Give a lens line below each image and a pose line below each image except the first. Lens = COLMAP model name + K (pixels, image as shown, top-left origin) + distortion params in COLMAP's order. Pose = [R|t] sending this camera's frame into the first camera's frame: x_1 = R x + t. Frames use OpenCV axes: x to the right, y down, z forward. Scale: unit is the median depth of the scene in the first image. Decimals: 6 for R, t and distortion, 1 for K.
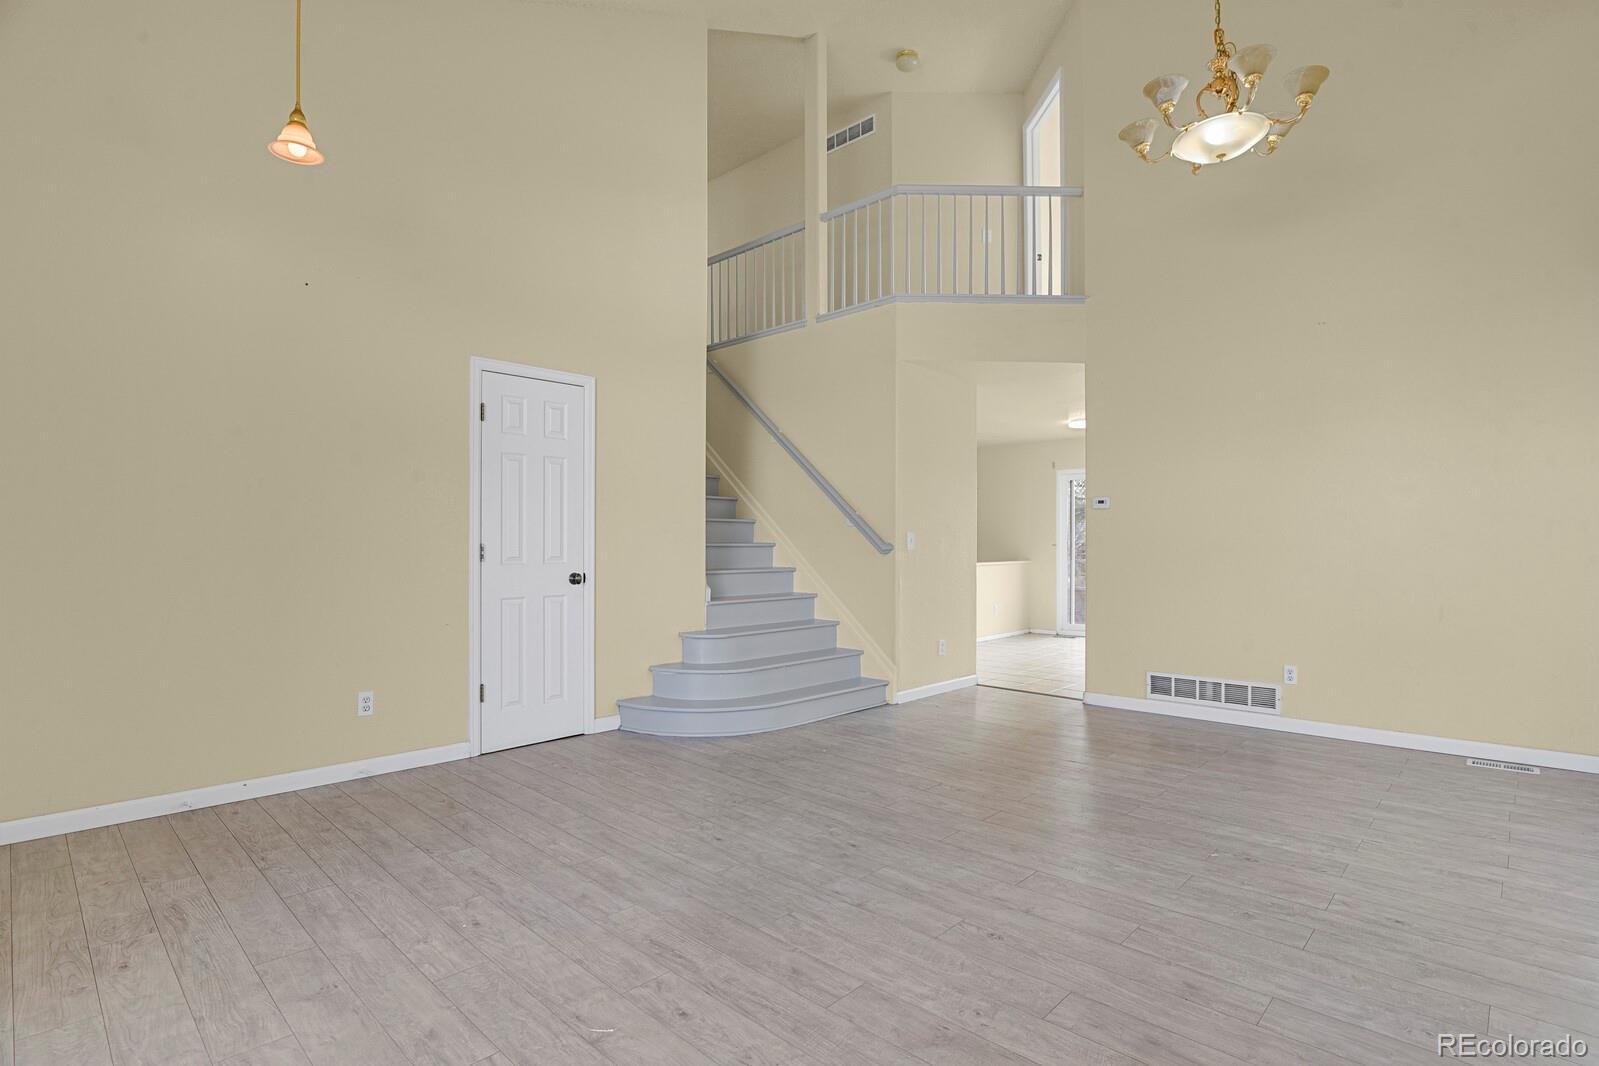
lens RADIAL K [[781.6, 0, 809.6], [0, 781.6, 538.9], [0, 0, 1]] dist [-0.026880, -0.002640]
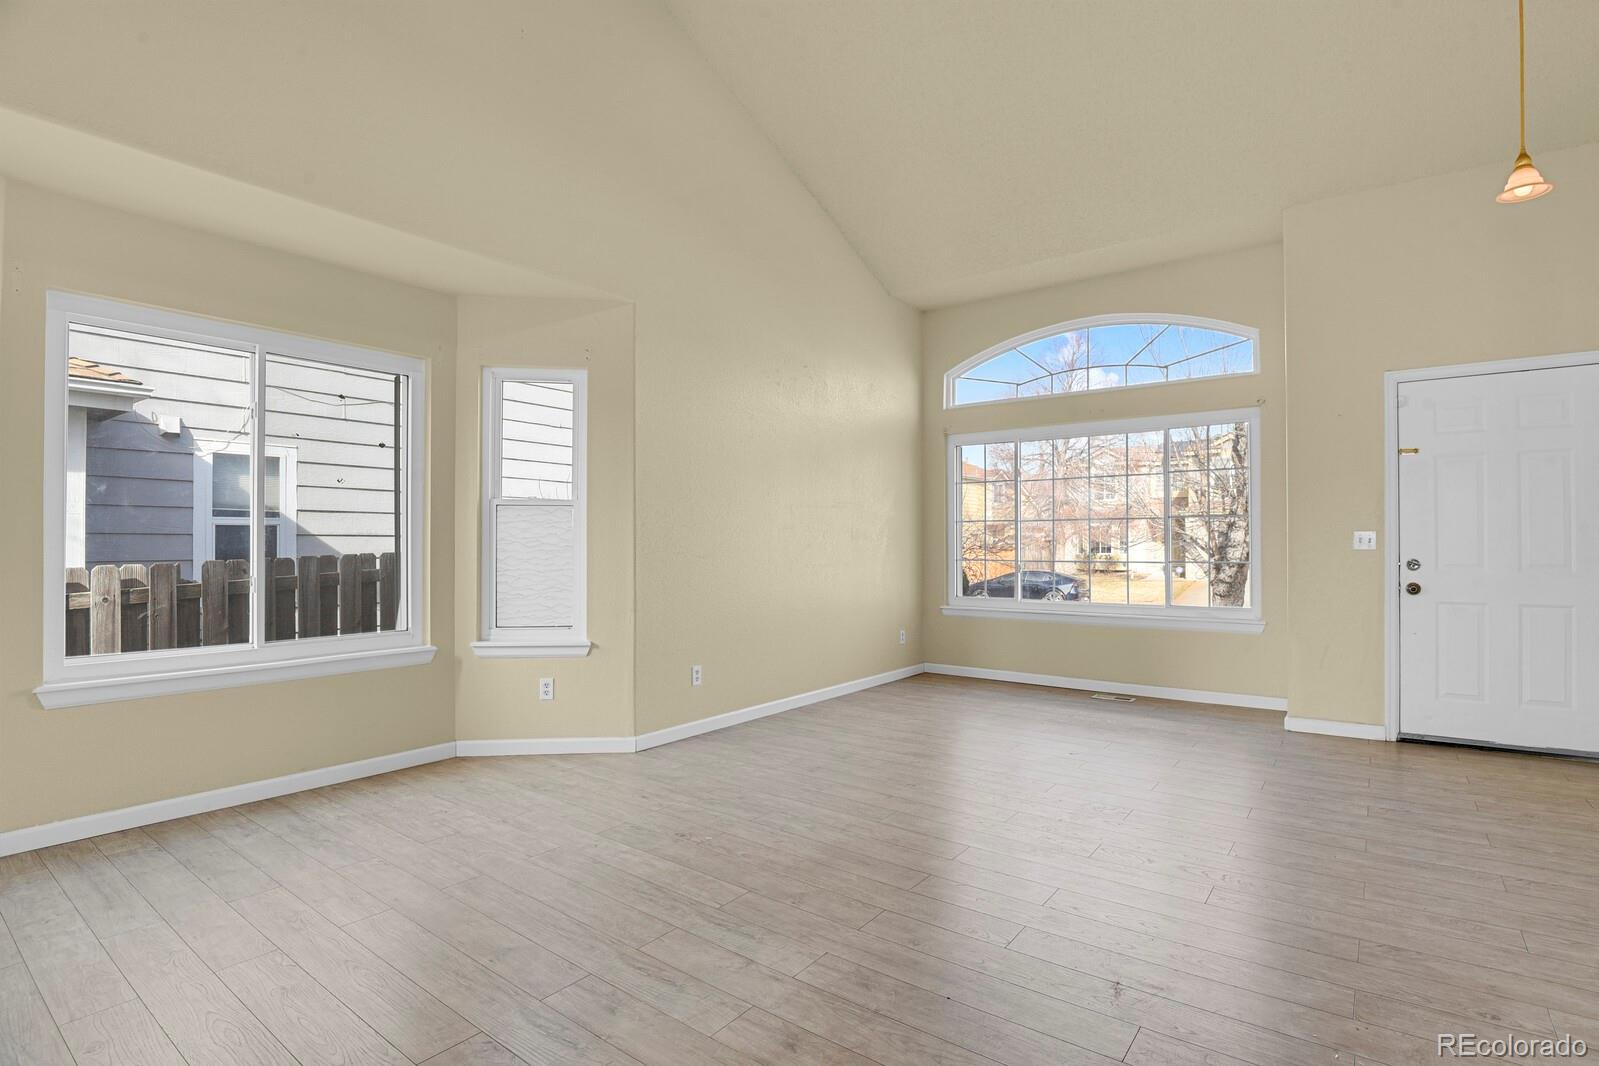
lens RADIAL K [[781.6, 0, 796.4], [0, 781.6, 541.1], [0, 0, 1]] dist [-0.026880, -0.002640]
pose [[-0.994999, -0.003509, -0.099828, 0.516218], [-0.002536, 0.999948, -0.009870, 0.013946], [0.099857, -0.009568, -0.994956, 2.086655]]
